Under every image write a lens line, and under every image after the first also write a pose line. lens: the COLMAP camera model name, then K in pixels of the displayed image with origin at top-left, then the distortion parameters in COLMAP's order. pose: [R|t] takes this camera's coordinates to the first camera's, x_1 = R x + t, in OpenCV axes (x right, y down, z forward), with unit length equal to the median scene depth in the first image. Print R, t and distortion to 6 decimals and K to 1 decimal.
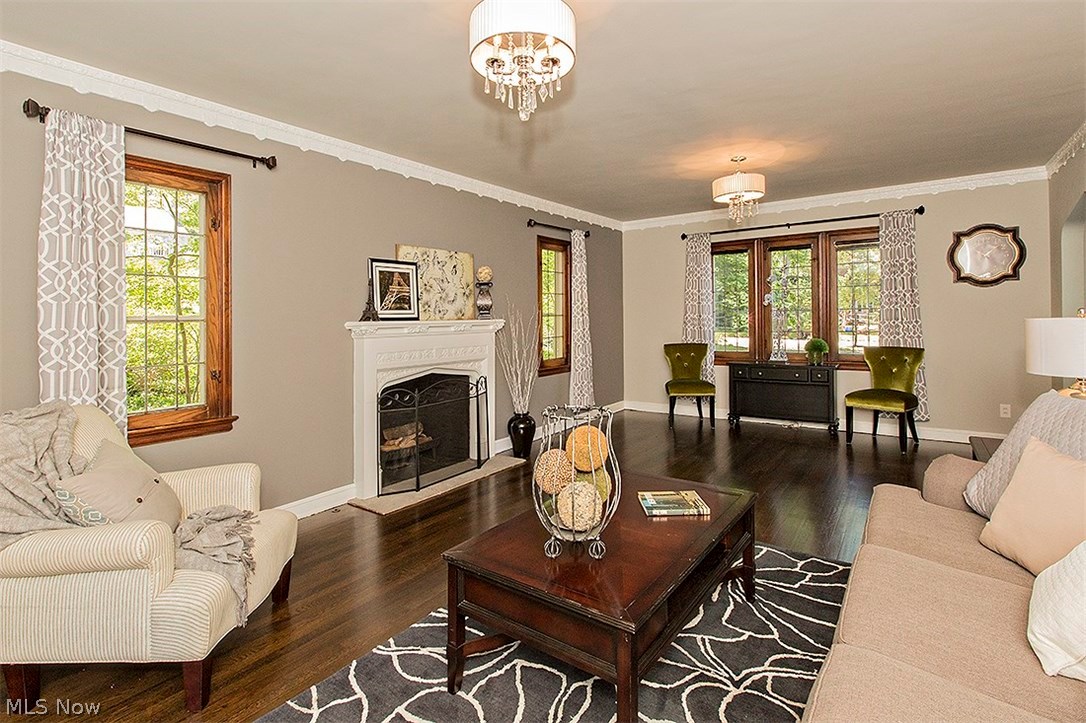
lens RADIAL K [[499.0, 0, 572.7], [0, 499.0, 309.2], [0, 0, 1]] dist [0.003602, 0.000225]
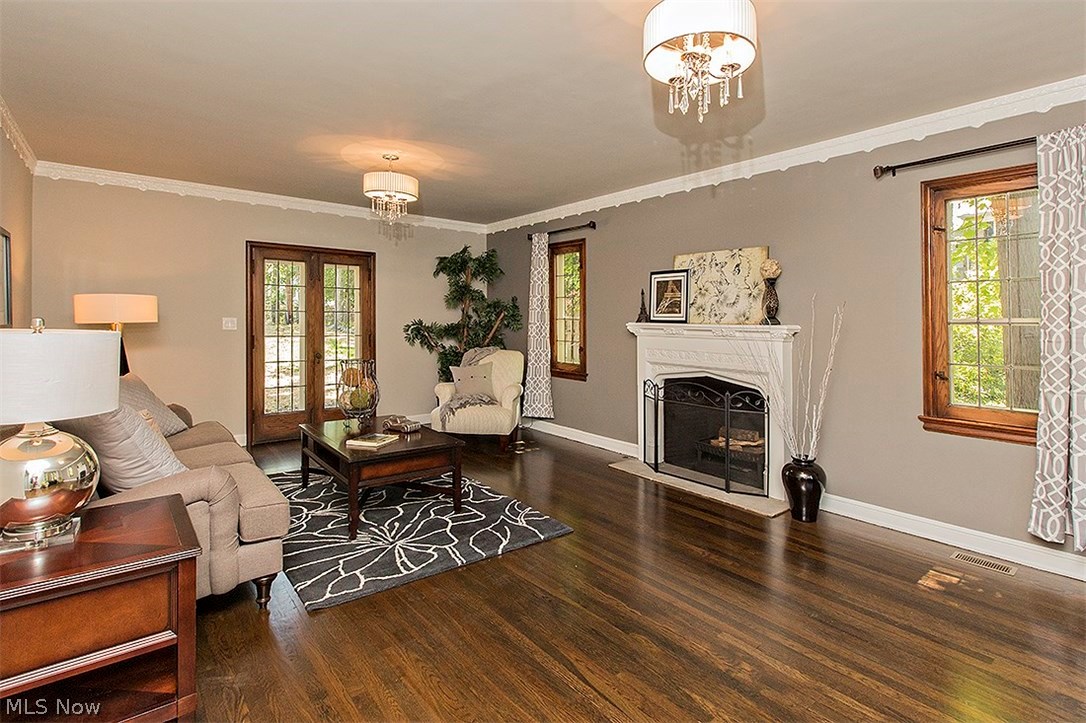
lens RADIAL K [[543.9, 0, 577.6], [0, 543.9, 310.5], [0, 0, 1]] dist [-0.000637, -0.000191]
pose [[-0.250256, -0.003366, -0.968174, 0.891650], [0.006378, 0.999967, -0.005125, -0.000592], [0.968159, -0.007458, -0.250227, 1.086188]]
